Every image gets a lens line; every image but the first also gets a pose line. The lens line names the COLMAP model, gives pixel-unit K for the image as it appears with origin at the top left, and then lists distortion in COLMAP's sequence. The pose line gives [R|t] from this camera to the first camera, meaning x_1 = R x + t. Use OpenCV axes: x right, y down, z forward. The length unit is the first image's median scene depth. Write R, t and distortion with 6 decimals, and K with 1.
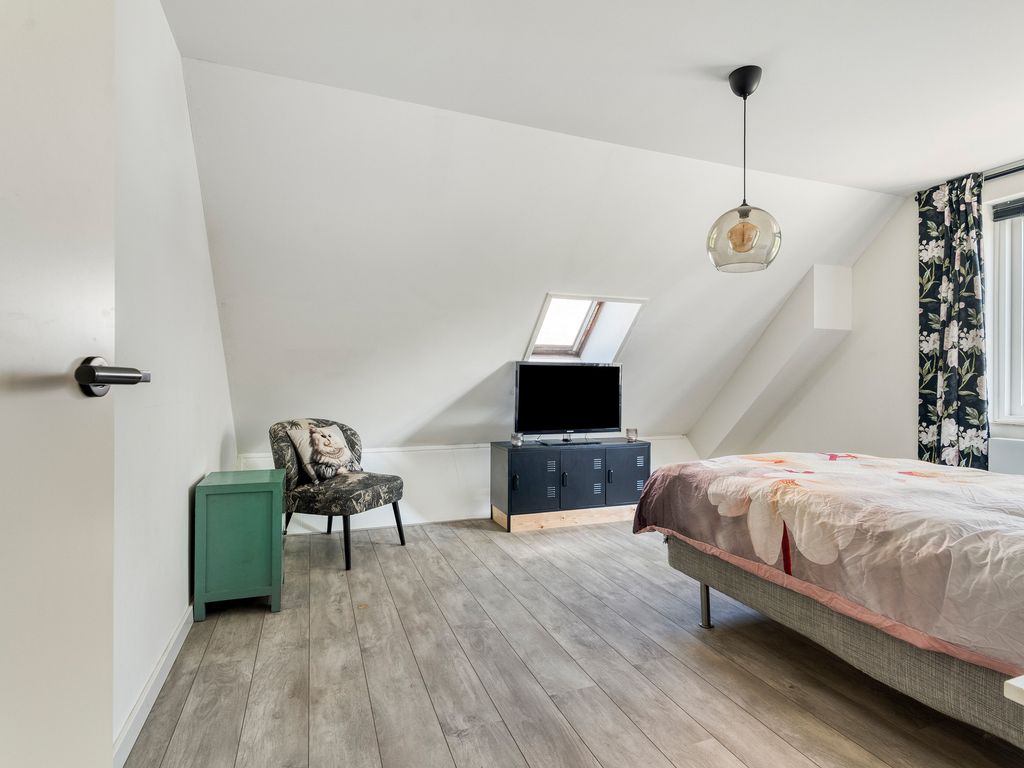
lens RADIAL K [[530.4, 0, 510.6], [0, 530.4, 381.2], [0, 0, 1]] dist [-0.001457, -0.000054]
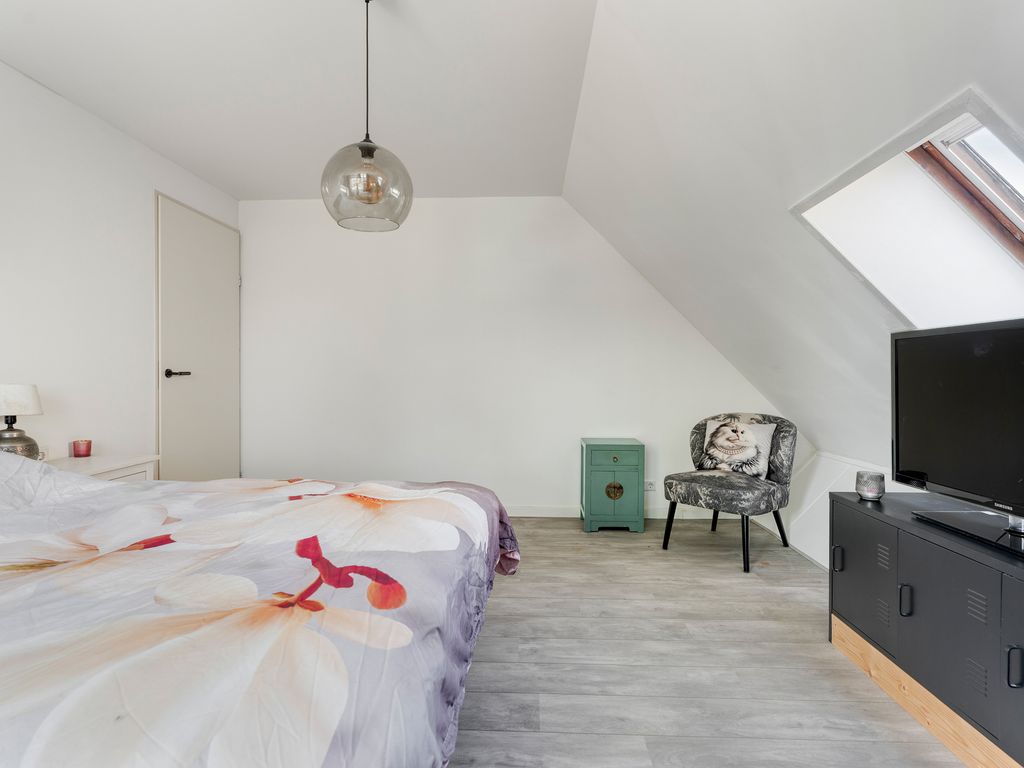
lens RADIAL K [[530.4, 0, 513.4], [0, 530.4, 381.2], [0, 0, 1]] dist [-0.001457, -0.000054]
pose [[-0.397939, 0.000446, -0.917412, 0.724369], [-0.004707, 0.999986, 0.002528, 0.009244], [0.917400, 0.005325, -0.397931, 1.022814]]
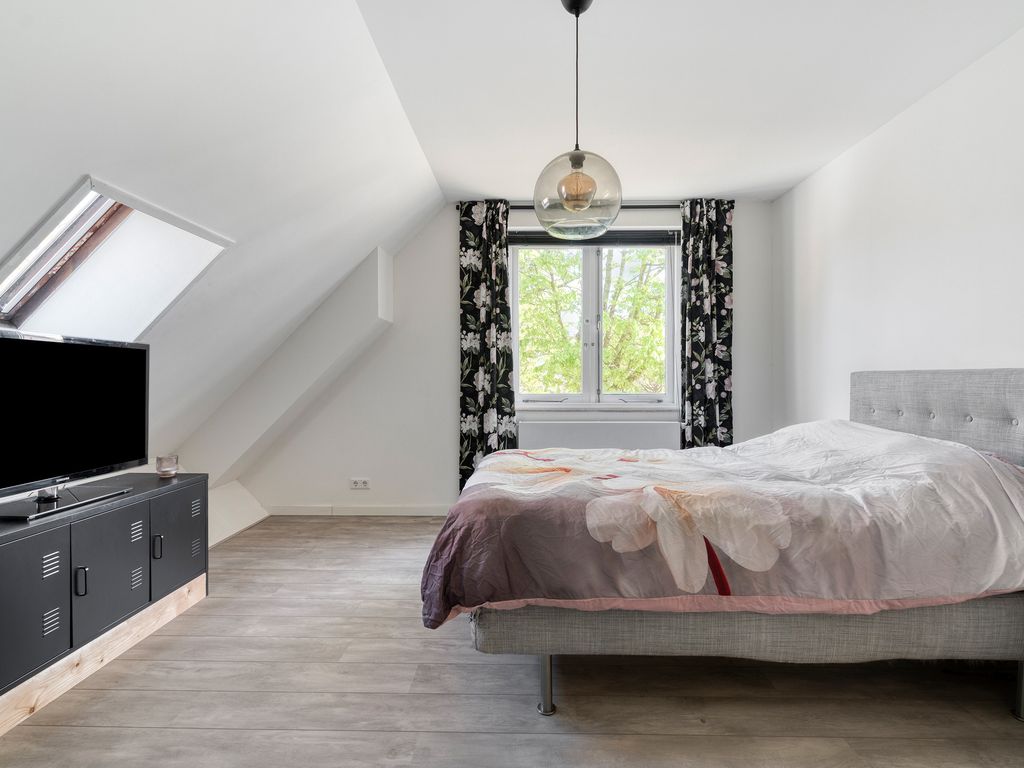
lens RADIAL K [[530.4, 0, 515.6], [0, 530.4, 383.4], [0, 0, 1]] dist [-0.001457, -0.000054]
pose [[0.368944, -0.011490, 0.929380, -0.223147], [-0.000234, 0.999922, 0.012455, 0.002077], [-0.929451, -0.004813, 0.368913, 0.541492]]
